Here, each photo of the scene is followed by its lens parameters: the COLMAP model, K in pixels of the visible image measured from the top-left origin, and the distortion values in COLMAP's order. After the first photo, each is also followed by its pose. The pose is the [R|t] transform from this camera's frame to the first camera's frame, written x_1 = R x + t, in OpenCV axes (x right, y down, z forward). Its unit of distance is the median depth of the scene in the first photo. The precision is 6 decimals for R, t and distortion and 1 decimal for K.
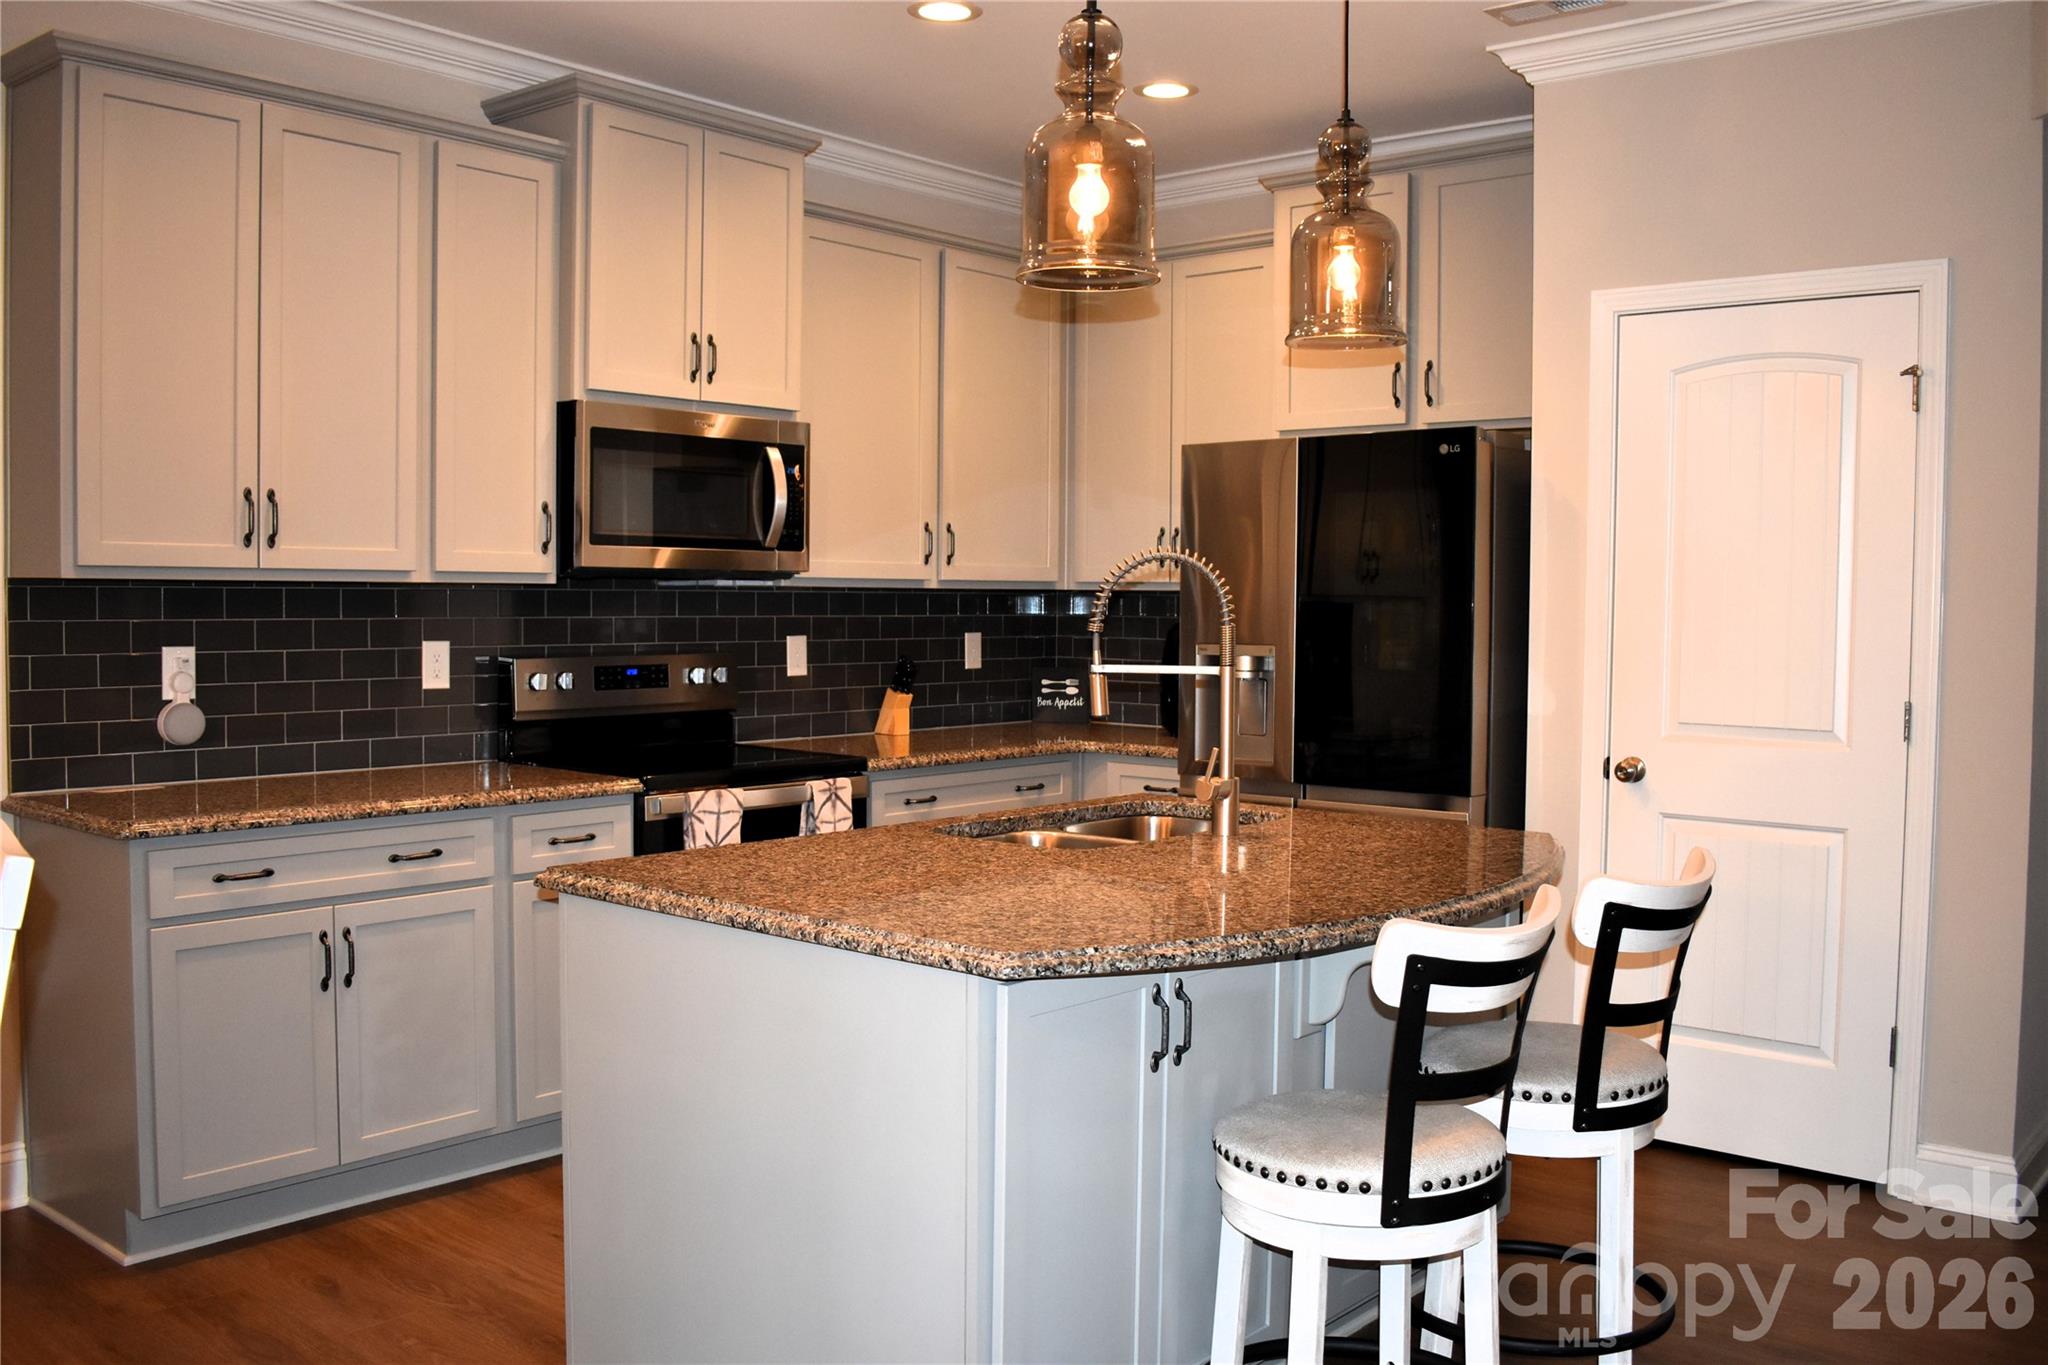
lens RADIAL K [[1815.4, 0, 1024.0], [0, 1815.4, 682.5], [0, 0, 1]] dist [-0.089707, 0.003441]
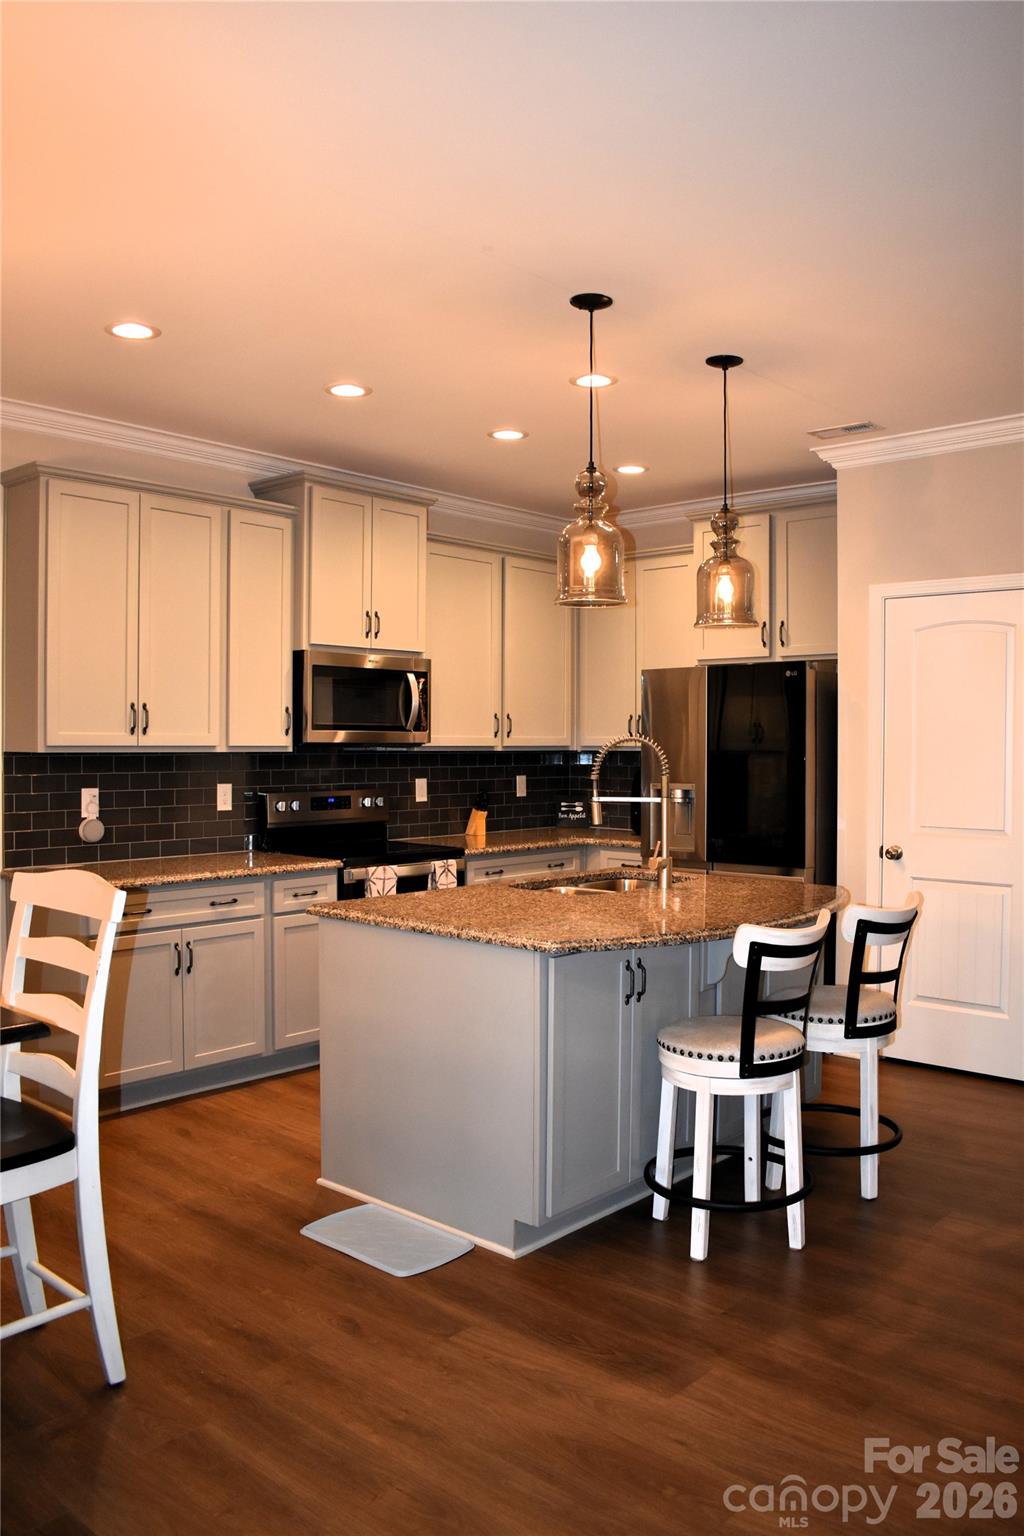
lens RADIAL K [[1203.1, 0, 512.0], [0, 1203.1, 768.0], [0, 0, 1]] dist [-0.094818, 0.011959]
pose [[0.999671, -0.005621, -0.025013, -0.011888], [0.004949, 0.999627, -0.026844, -0.005763], [0.025154, 0.026712, 0.999327, -0.196052]]
